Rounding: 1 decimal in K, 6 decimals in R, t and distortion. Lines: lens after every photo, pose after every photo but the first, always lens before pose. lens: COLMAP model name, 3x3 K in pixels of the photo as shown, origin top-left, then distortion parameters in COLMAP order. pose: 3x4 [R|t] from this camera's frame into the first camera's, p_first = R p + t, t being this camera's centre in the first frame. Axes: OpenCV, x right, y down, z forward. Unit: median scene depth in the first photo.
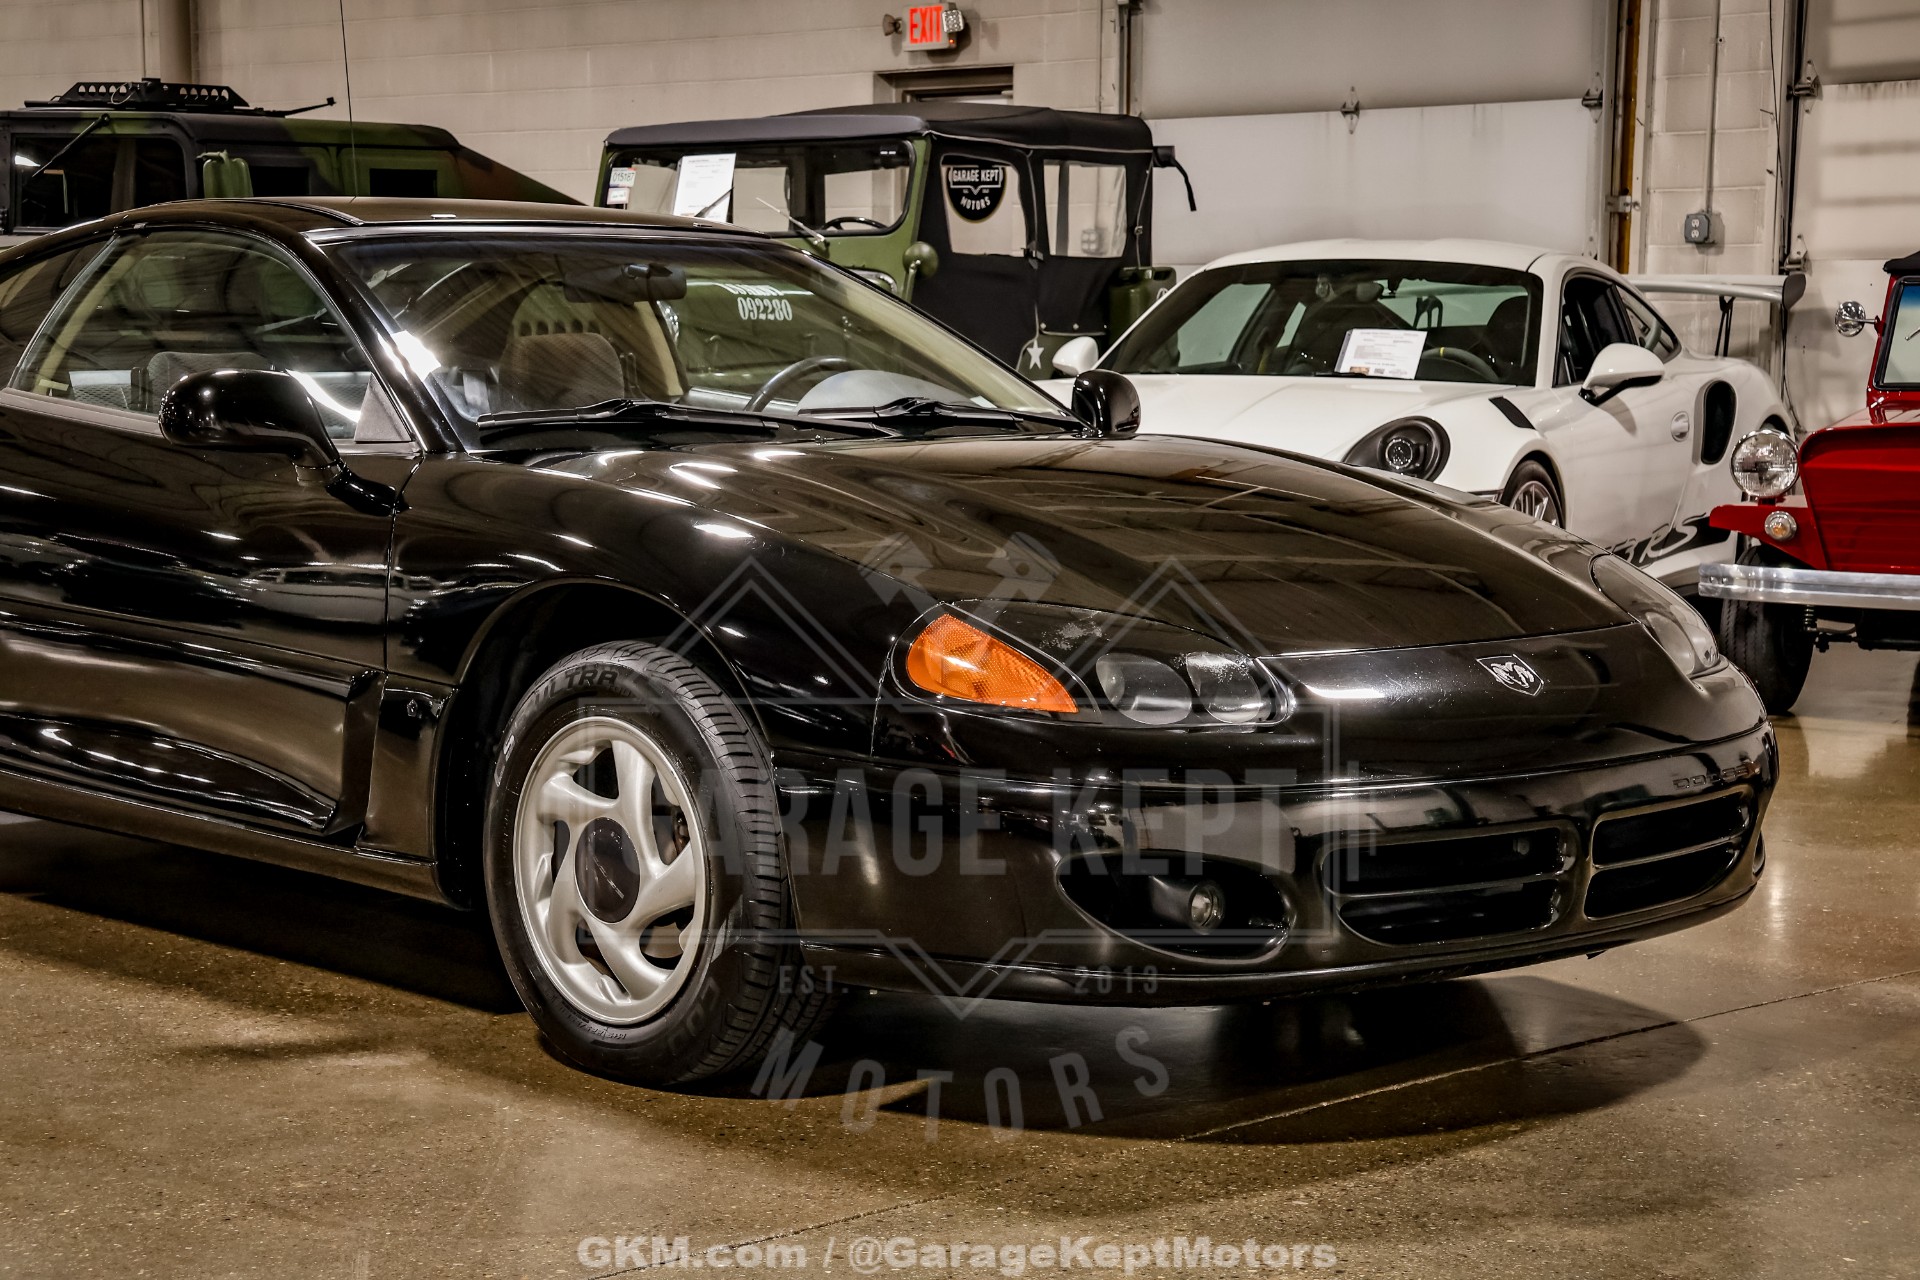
lens RADIAL K [[3470.0, 0, 960.0], [0, 3470.0, 640.0], [0, 0, 1]] dist [0.124717, 1.002450]
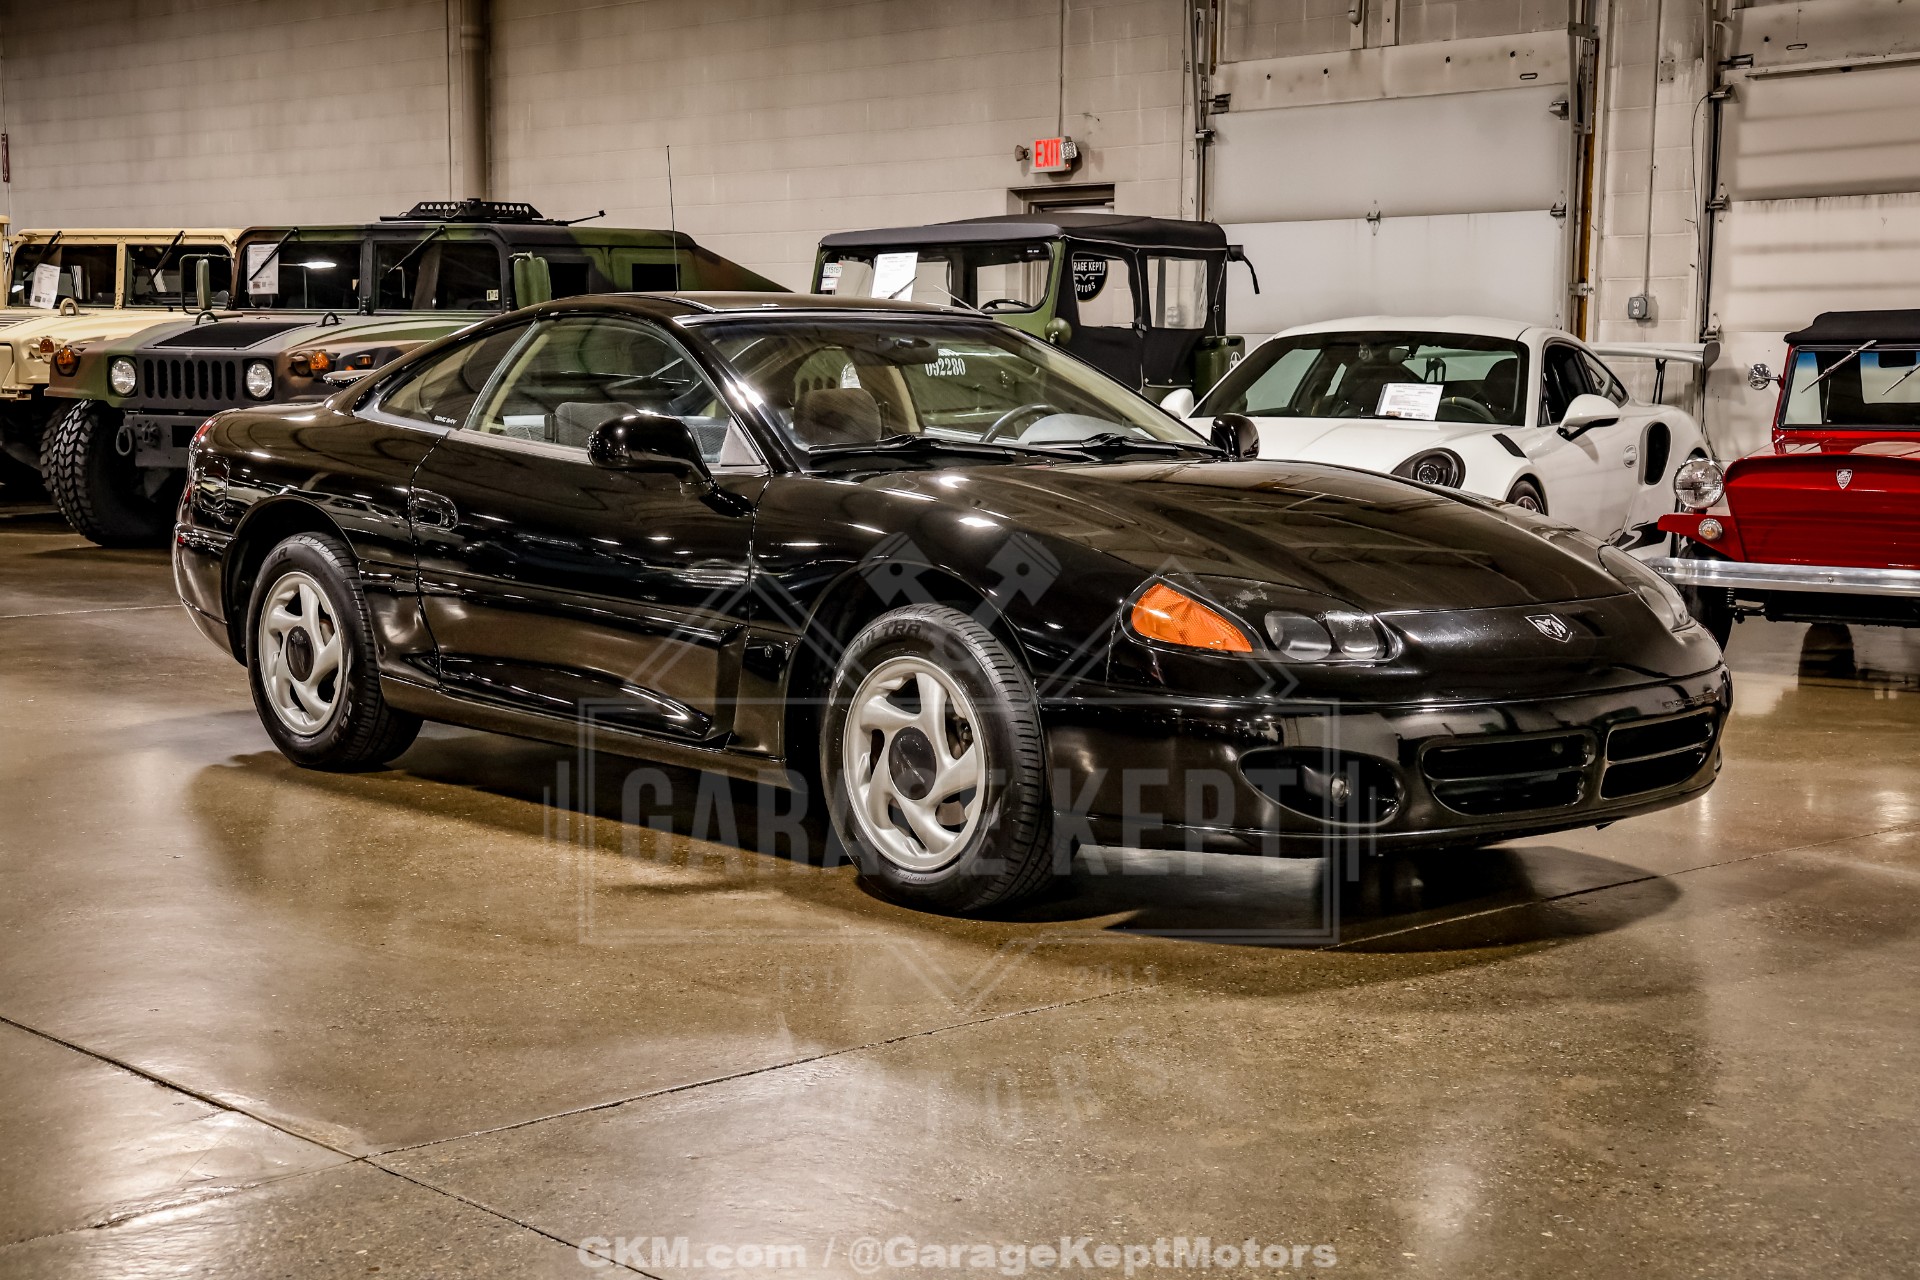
lens RADIAL K [[2720.9, 0, 960.0], [0, 2720.9, 640.0], [0, 0, 1]] dist [0.033434, 0.537650]
pose [[0.999672, 0.002331, -0.025516, -0.025304], [-0.002190, 0.999982, 0.005554, 0.004325], [0.025529, -0.005496, 0.999659, -0.056693]]
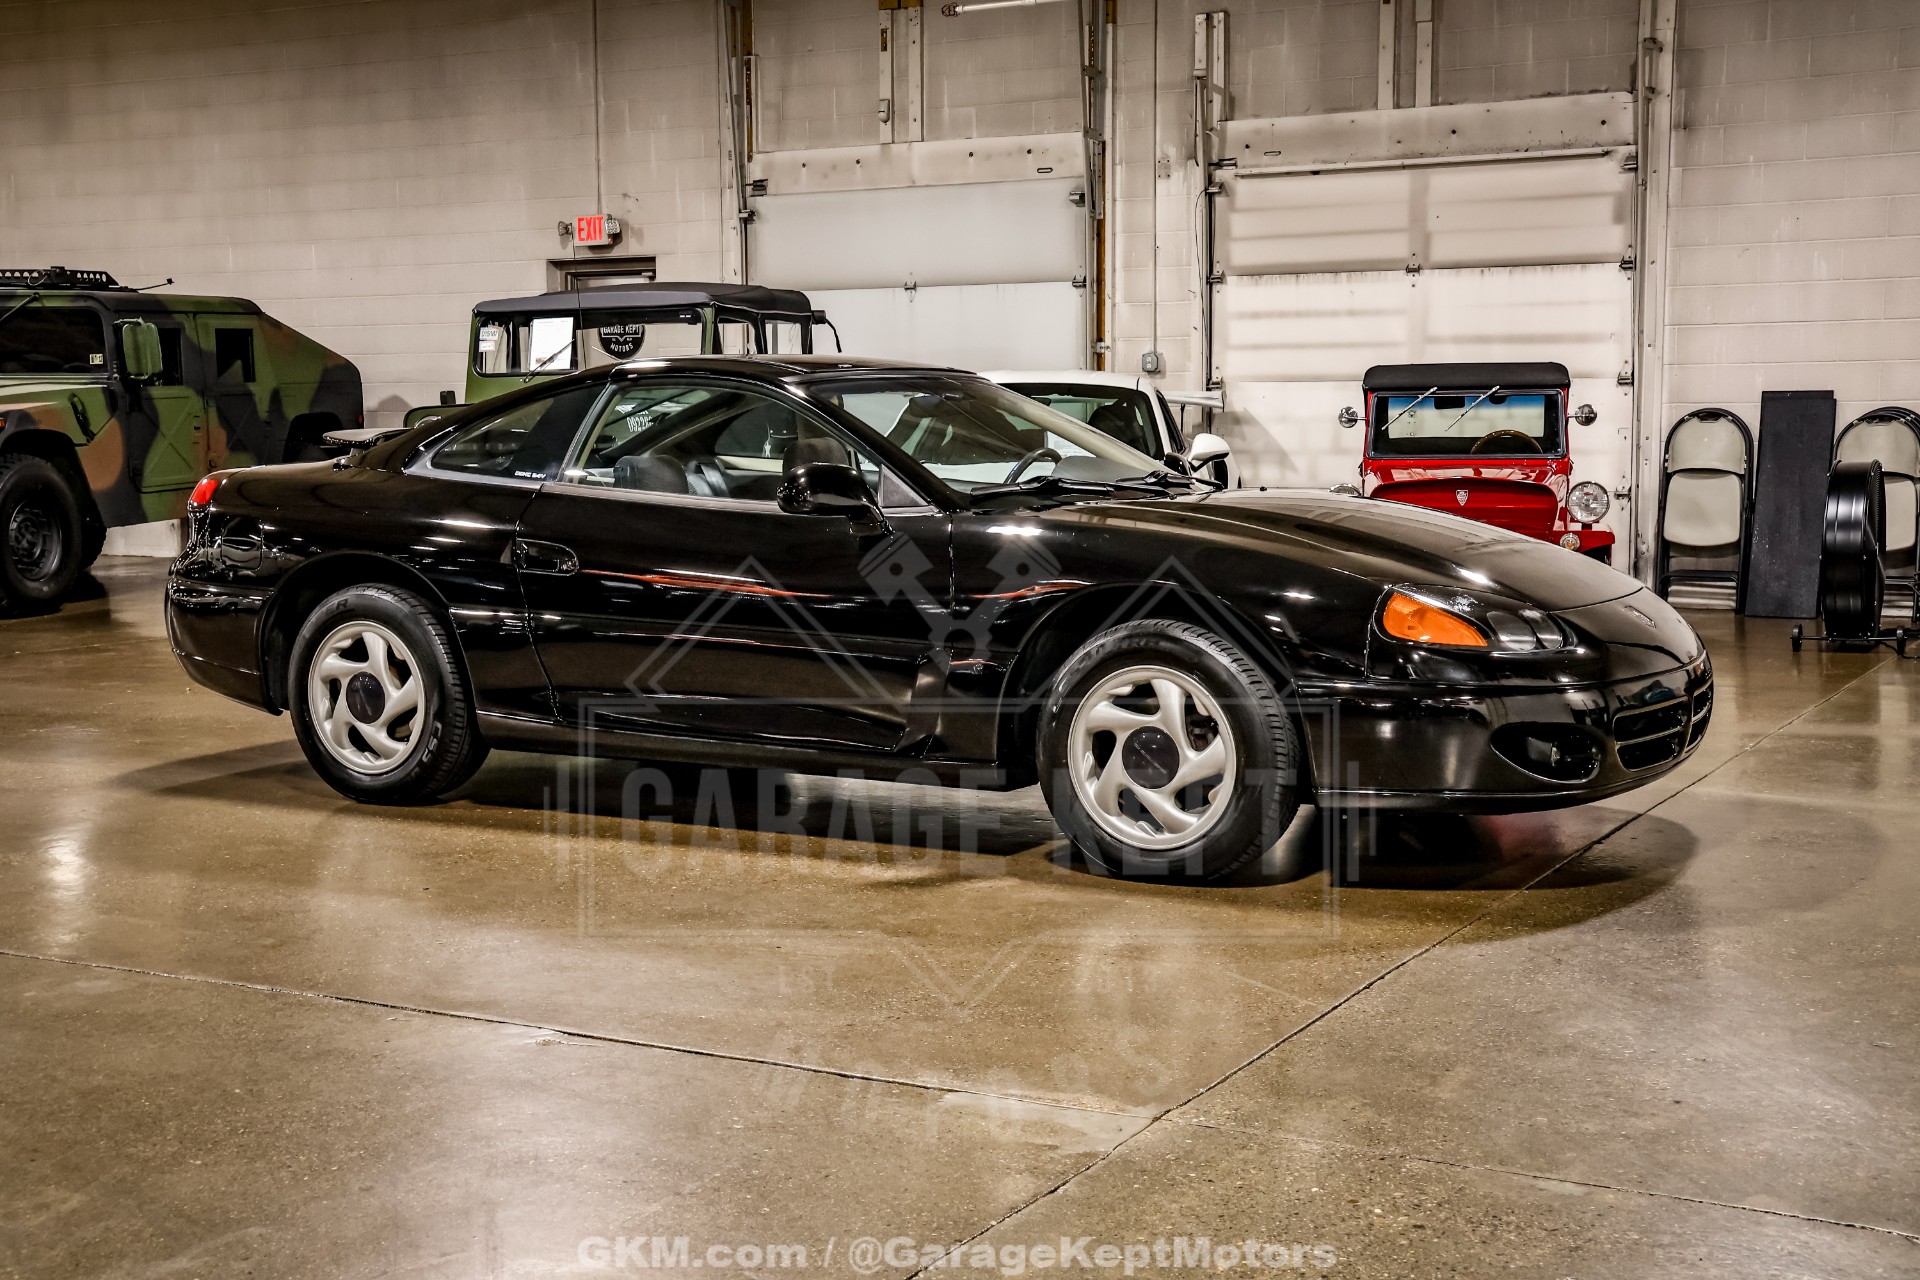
lens RADIAL K [[2390.5, 0, 960.0], [0, 2390.5, 640.0], [0, 0, 1]] dist [0.001934, 0.302070]
pose [[0.957931, -0.043785, 0.283640, -0.242207], [0.044009, 0.999016, 0.005584, -0.000152], [-0.283605, 0.007133, 0.958915, -0.033720]]
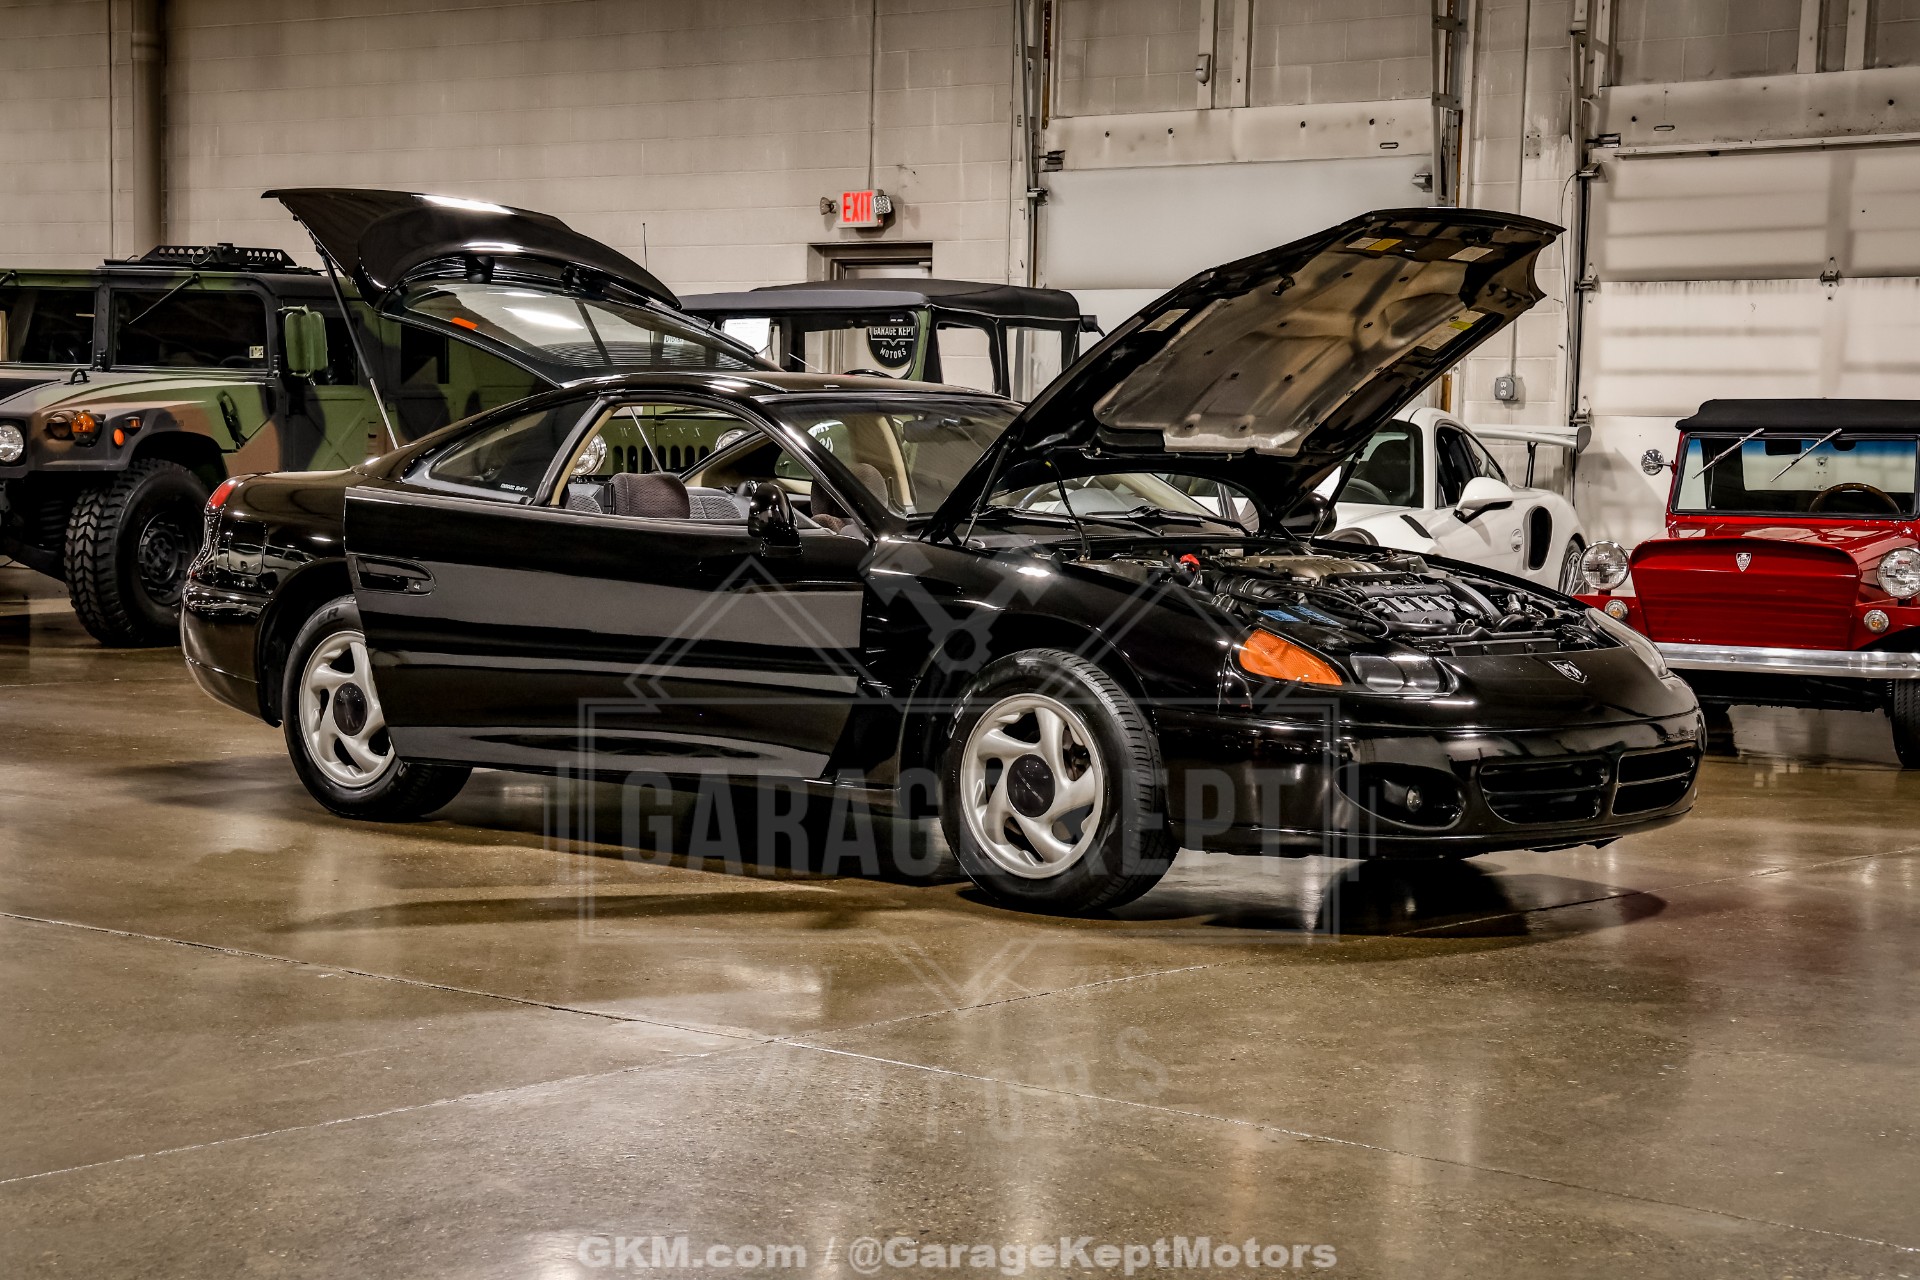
lens RADIAL K [[3470.0, 0, 960.0], [0, 3470.0, 640.0], [0, 0, 1]] dist [0.124717, 1.002450]
pose [[0.995222, 0.007418, 0.097355, -0.141030], [-0.003907, 0.999337, -0.036202, 0.026855], [-0.097559, 0.035648, 0.994591, -0.308652]]
